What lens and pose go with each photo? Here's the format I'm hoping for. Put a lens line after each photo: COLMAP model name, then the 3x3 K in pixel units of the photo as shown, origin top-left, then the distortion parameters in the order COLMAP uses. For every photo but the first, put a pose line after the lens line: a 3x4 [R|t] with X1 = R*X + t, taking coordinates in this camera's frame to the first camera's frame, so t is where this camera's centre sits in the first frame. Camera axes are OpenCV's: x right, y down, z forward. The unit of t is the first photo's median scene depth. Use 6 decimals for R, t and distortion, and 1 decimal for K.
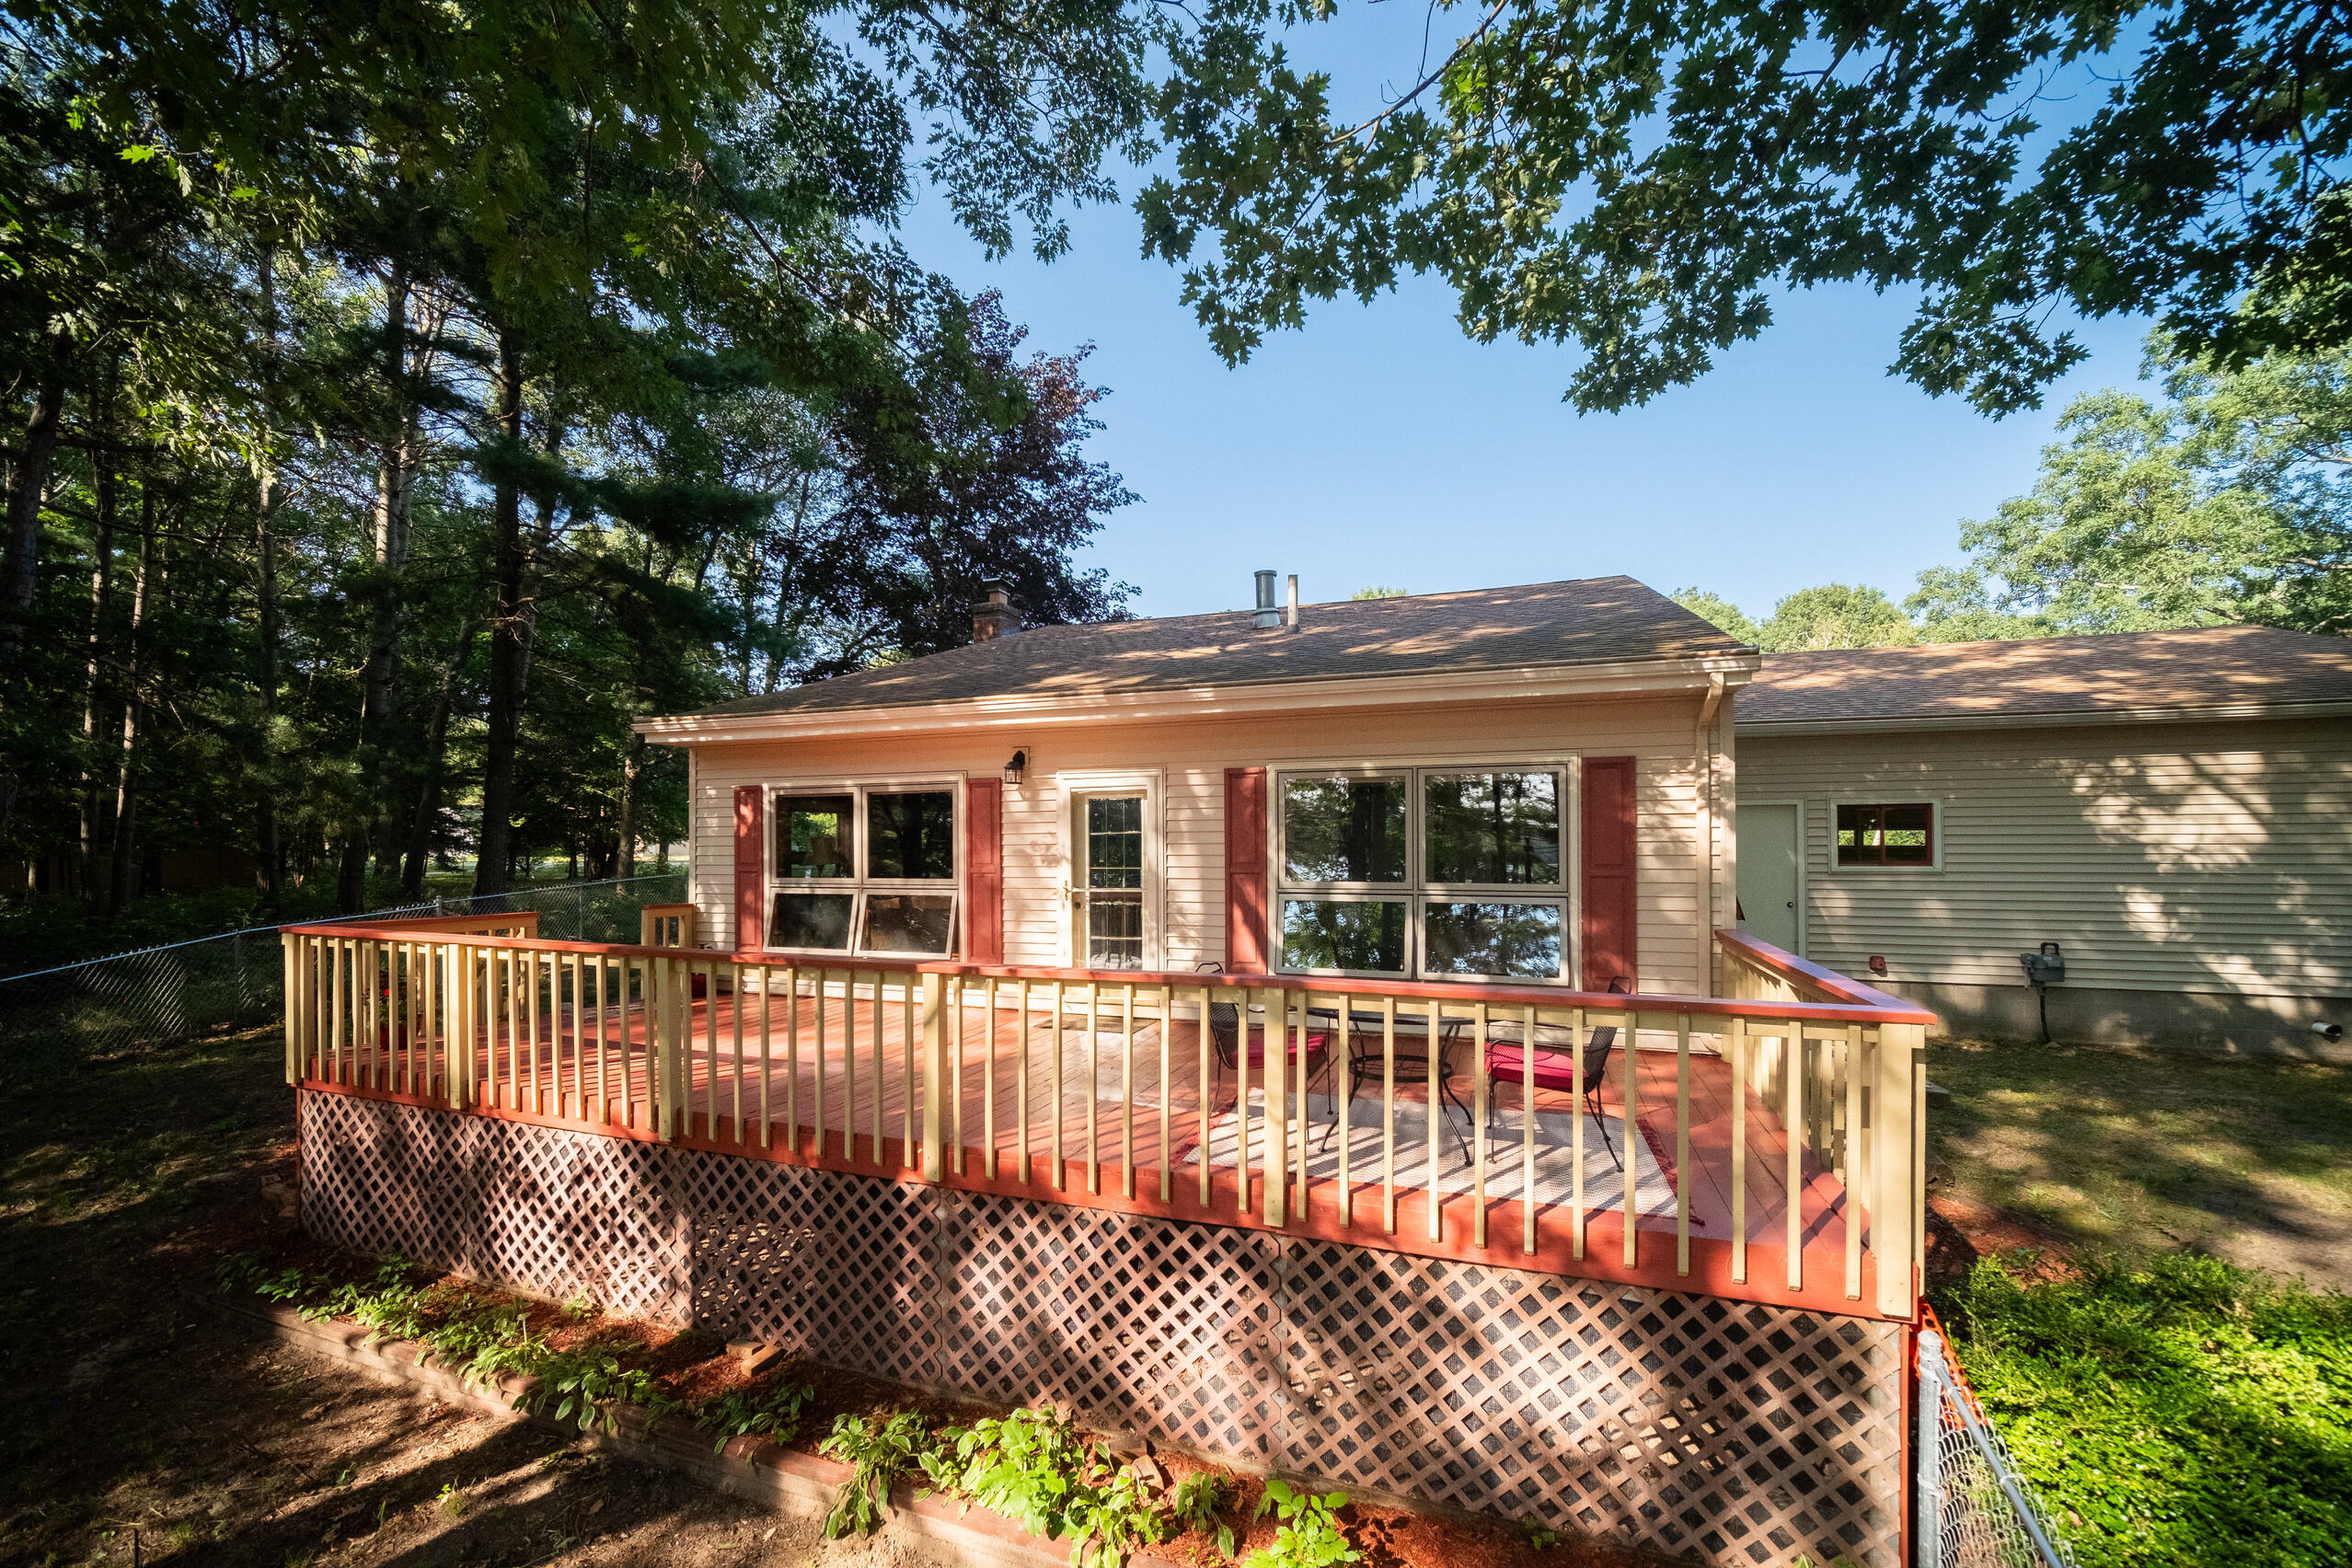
lens RADIAL K [[972.2, 0, 1137.2], [0, 972.2, 835.1], [0, 0, 1]] dist [-0.000554, -0.000105]
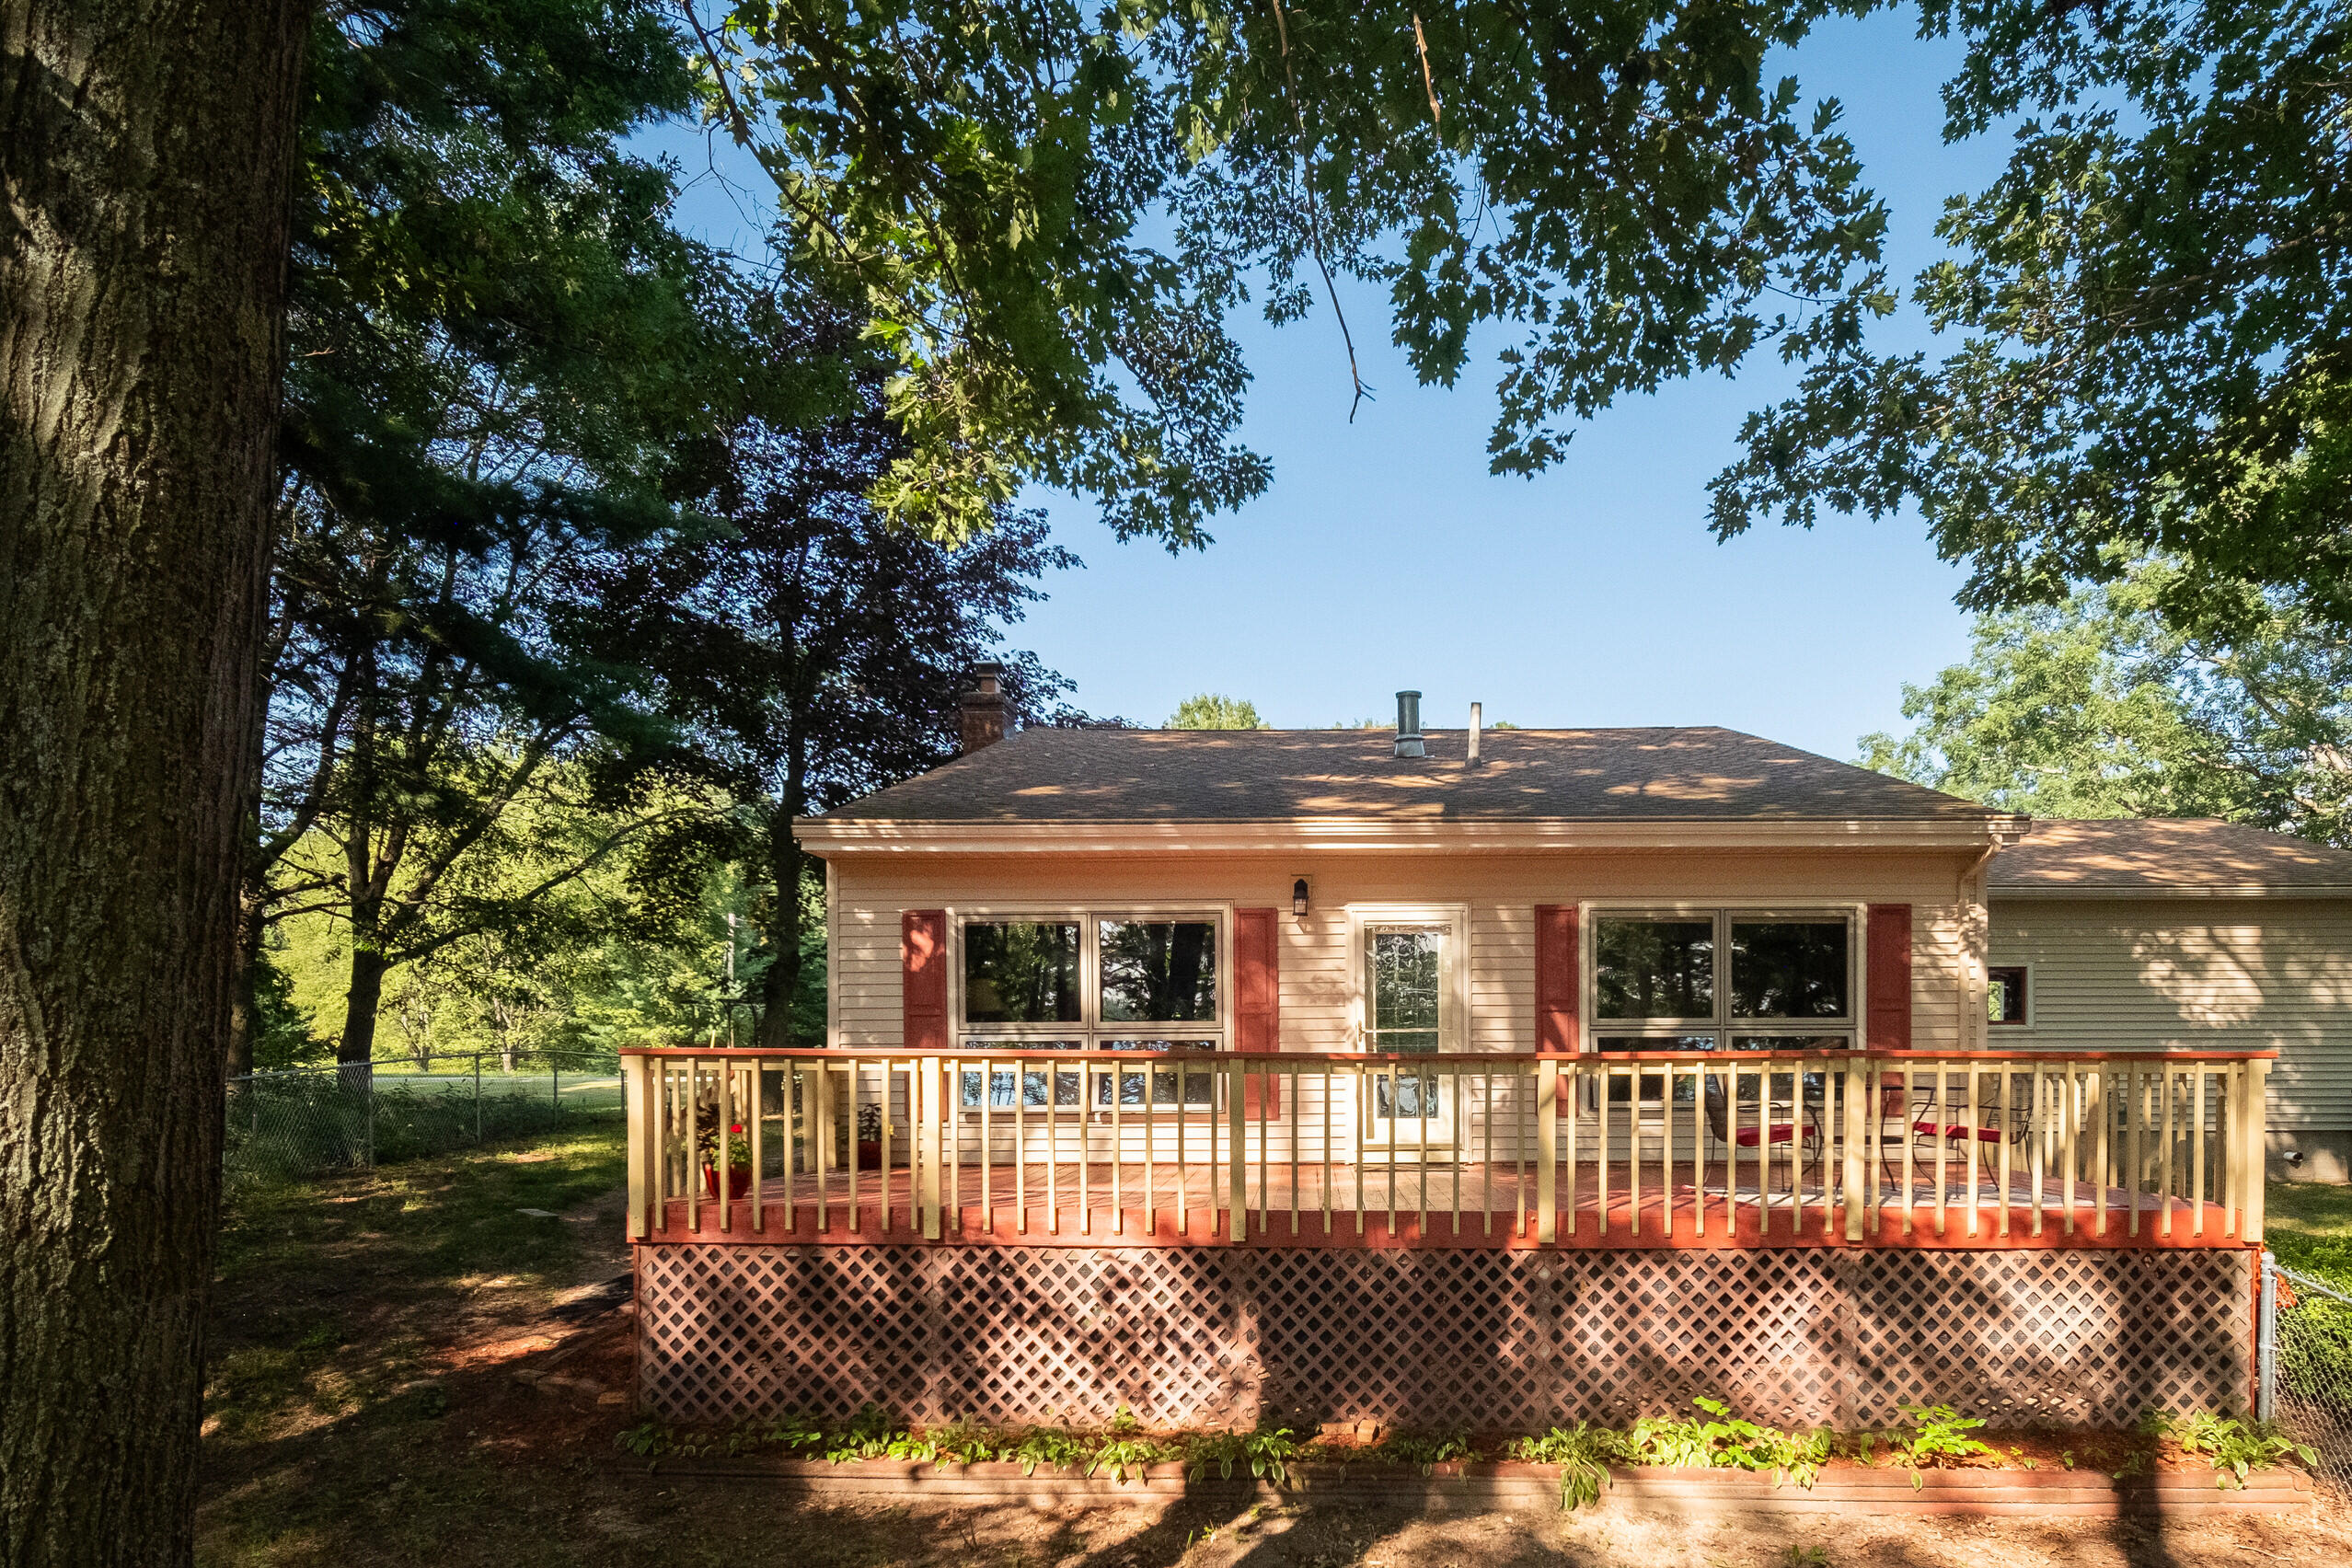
lens RADIAL K [[1438.0, 0, 1273.9], [0, 1438.0, 1073.3], [0, 0, 1]] dist [0.000838, 0.000507]
pose [[0.940337, -0.002291, 0.340238, -0.923900], [-0.003811, 0.999844, 0.017266, 0.110426], [-0.340224, -0.017533, 0.940181, -0.401427]]
